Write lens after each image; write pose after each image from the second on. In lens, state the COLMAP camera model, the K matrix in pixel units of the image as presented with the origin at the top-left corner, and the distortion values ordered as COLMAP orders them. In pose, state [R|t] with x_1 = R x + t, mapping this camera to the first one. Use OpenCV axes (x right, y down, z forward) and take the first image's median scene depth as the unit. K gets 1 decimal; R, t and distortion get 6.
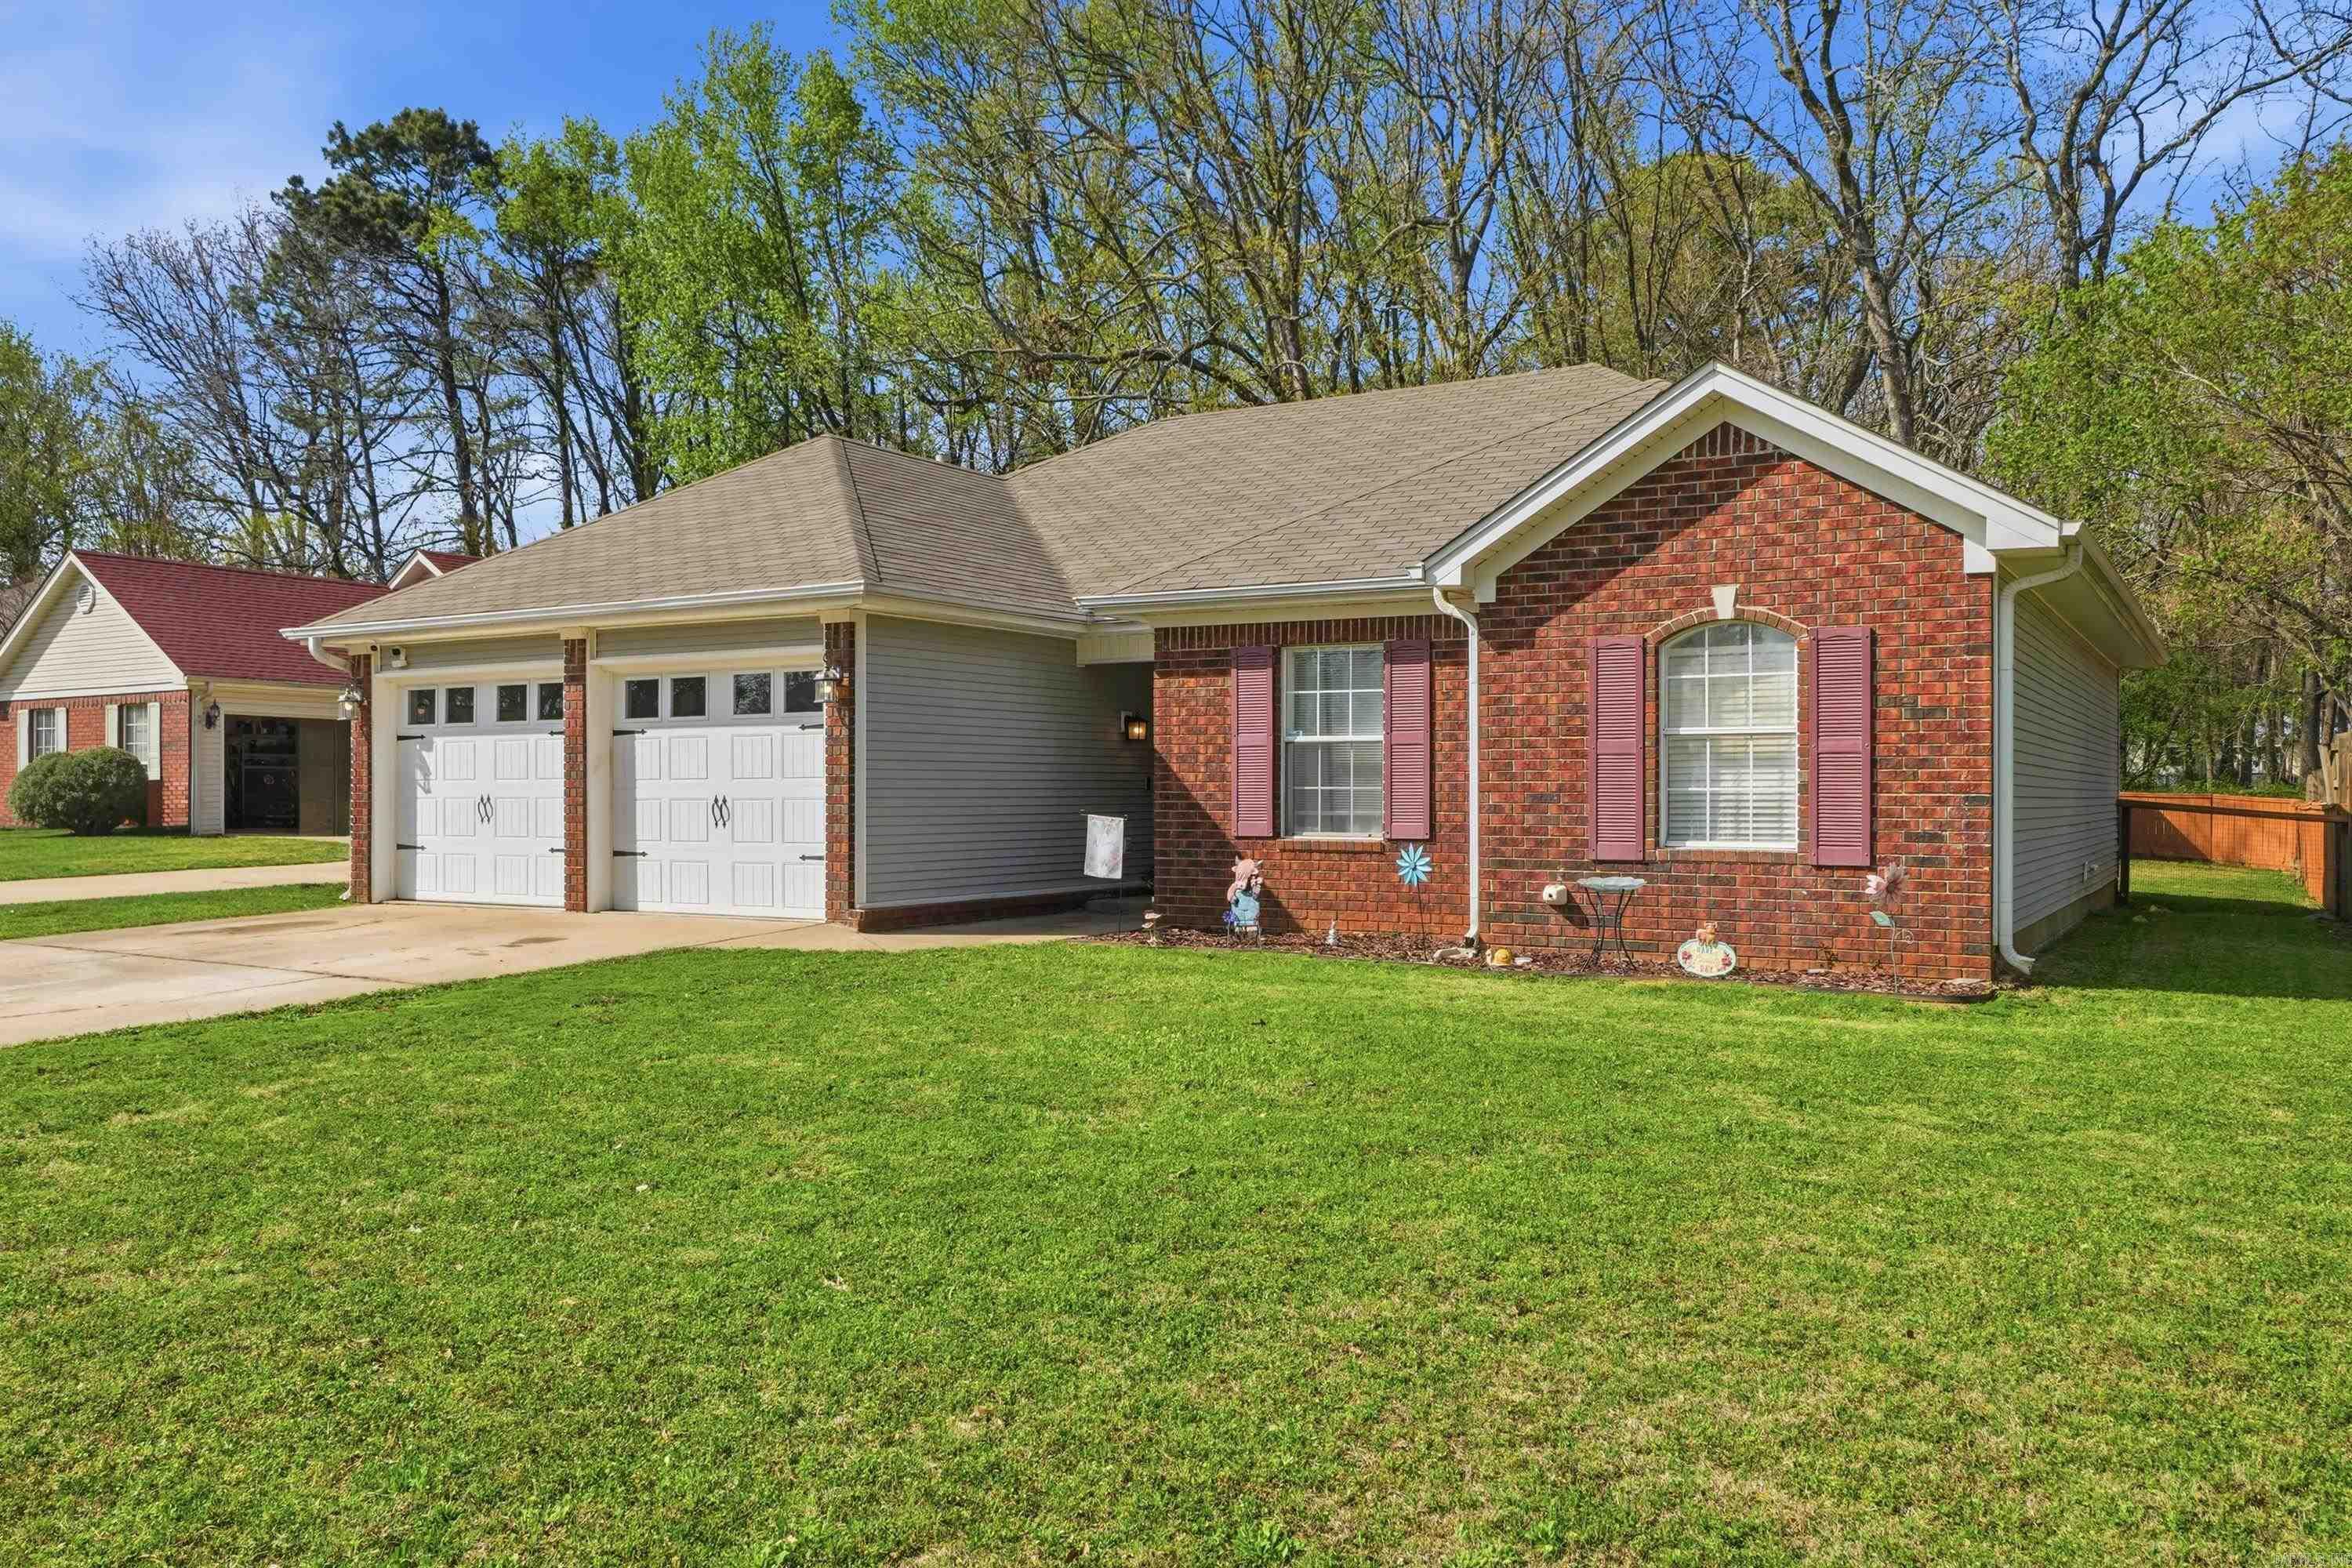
lens RADIAL K [[1788.8, 0, 1176.3], [0, 1788.8, 783.7], [0, 0, 1]] dist [-0.004953, 0.001310]
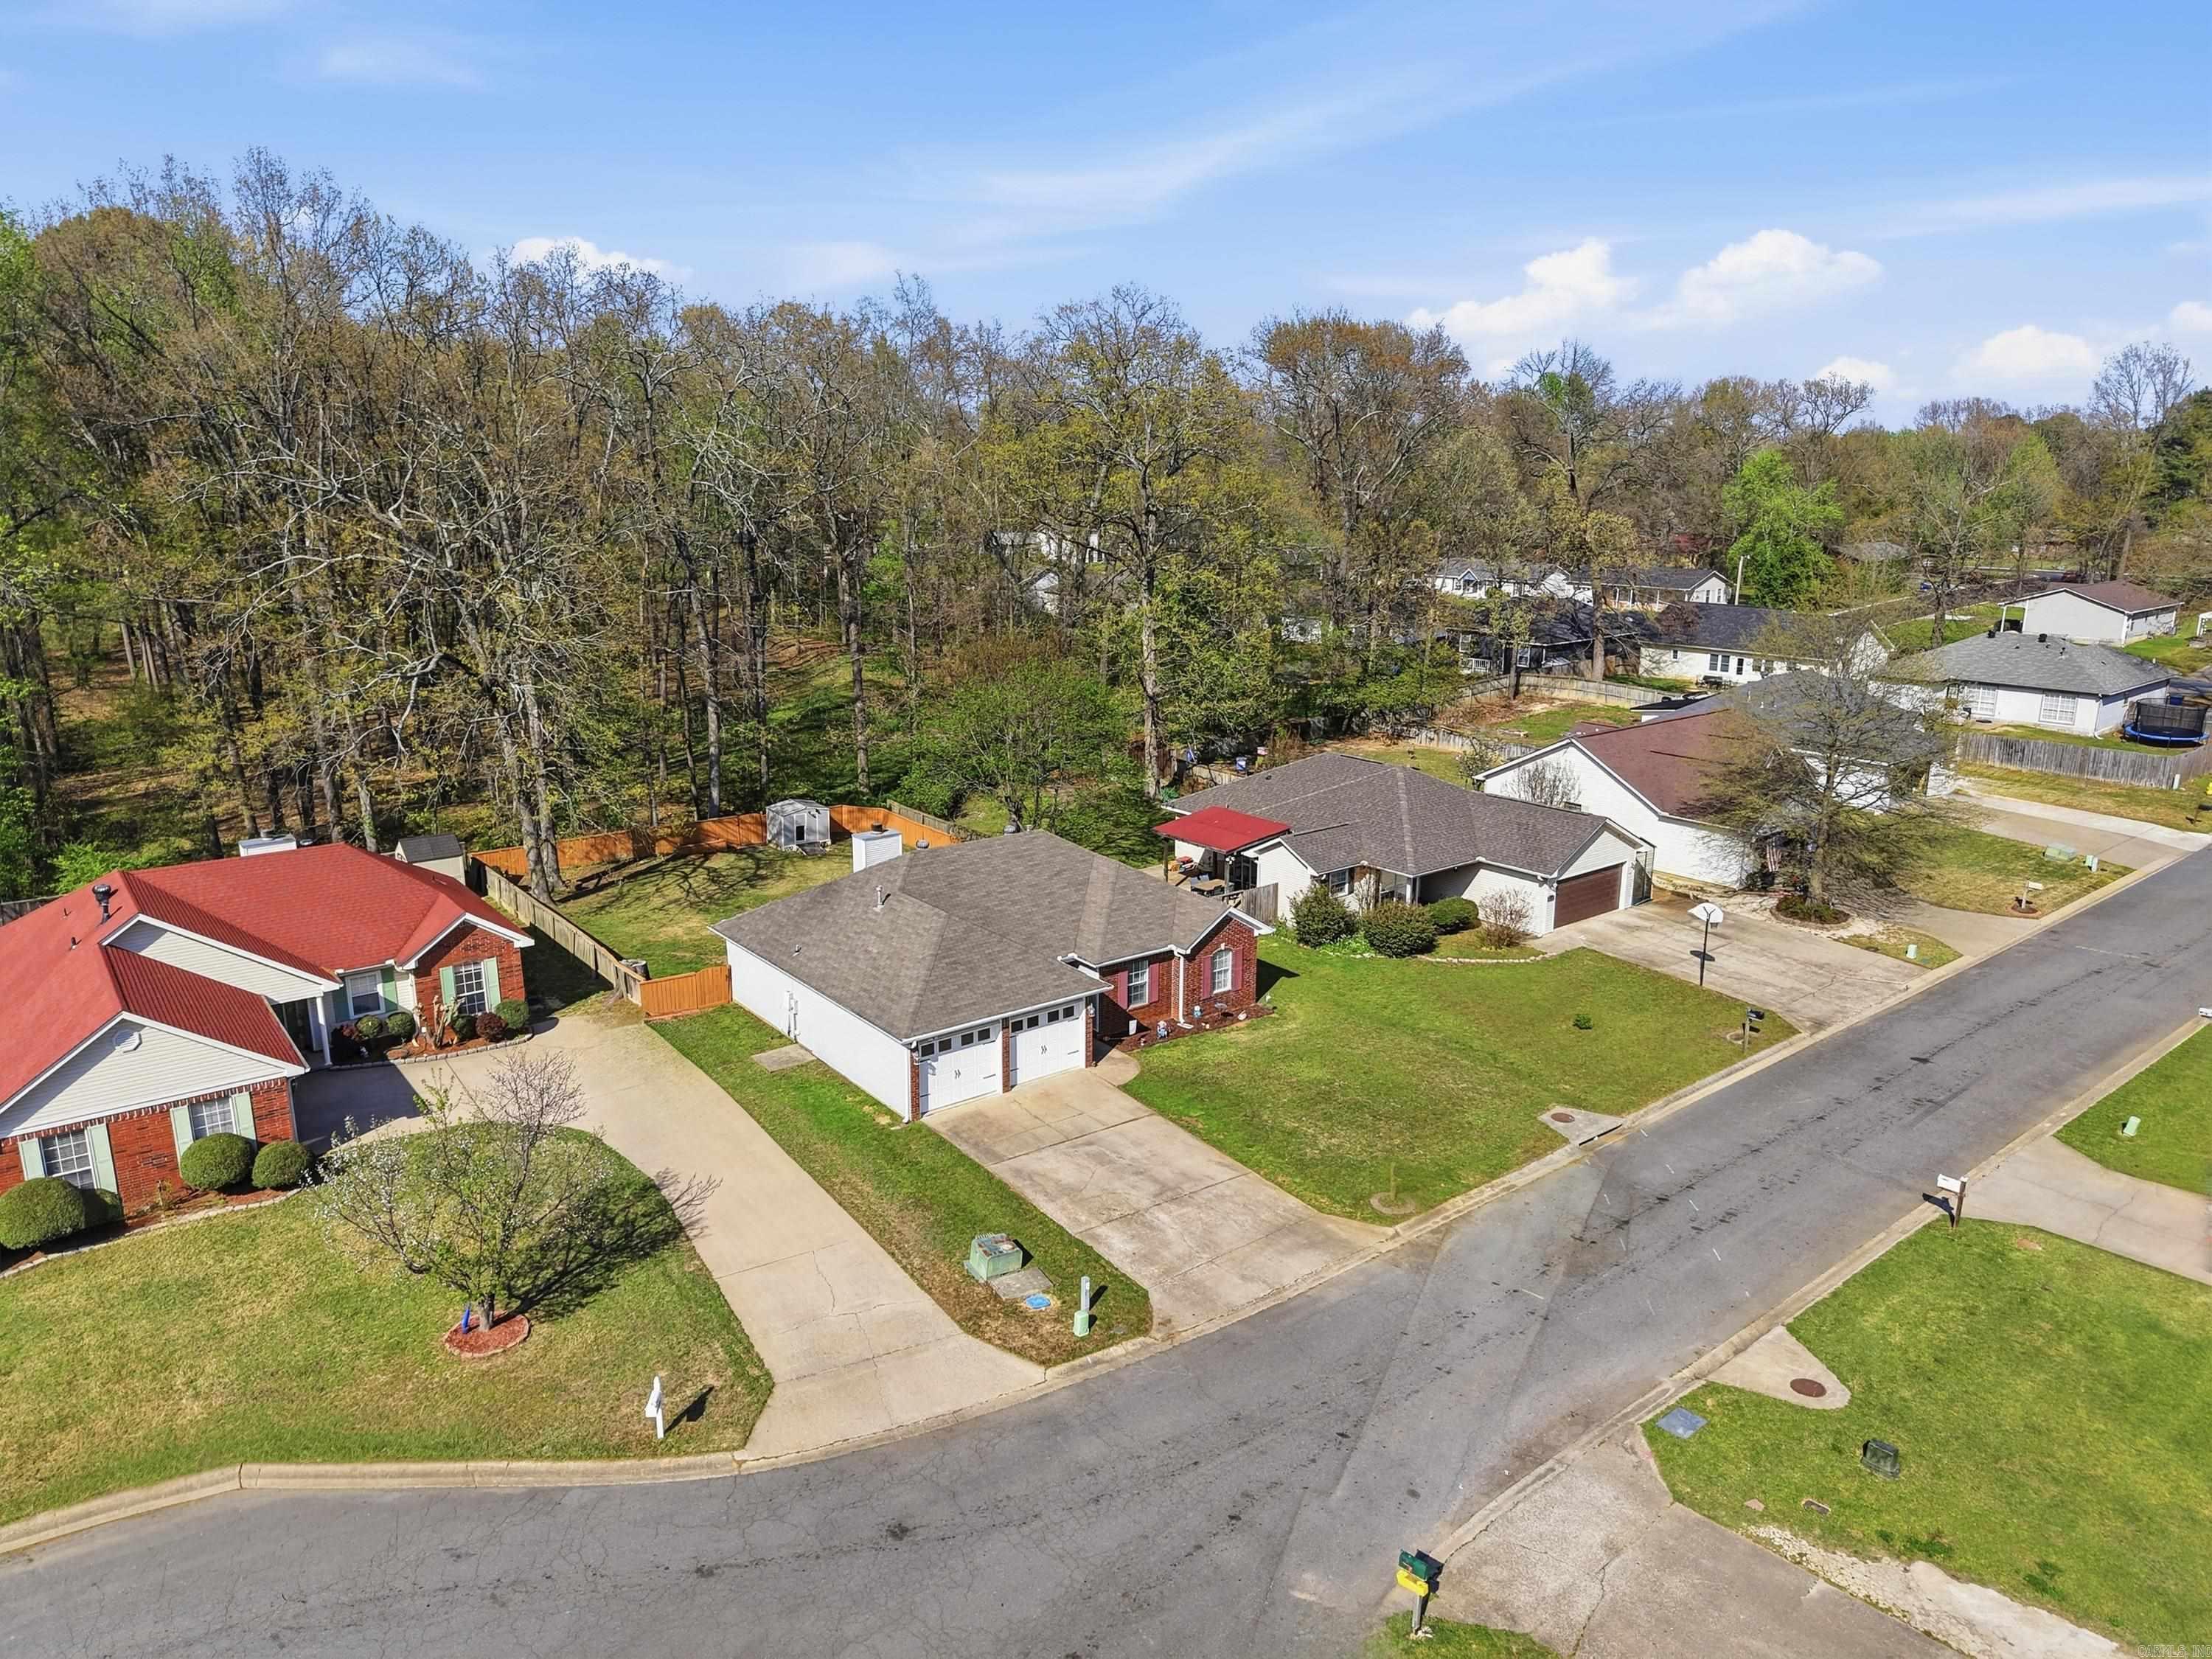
lens RADIAL K [[1479.8, 0, 1101.6], [0, 1479.8, 833.7], [0, 0, 1]] dist [0.026665, -0.017515]
pose [[0.357386, -0.224739, 0.906514, -3.194791], [-0.011434, 0.969491, 0.244859, -1.286497], [-0.933887, -0.097874, 0.343913, -0.093587]]
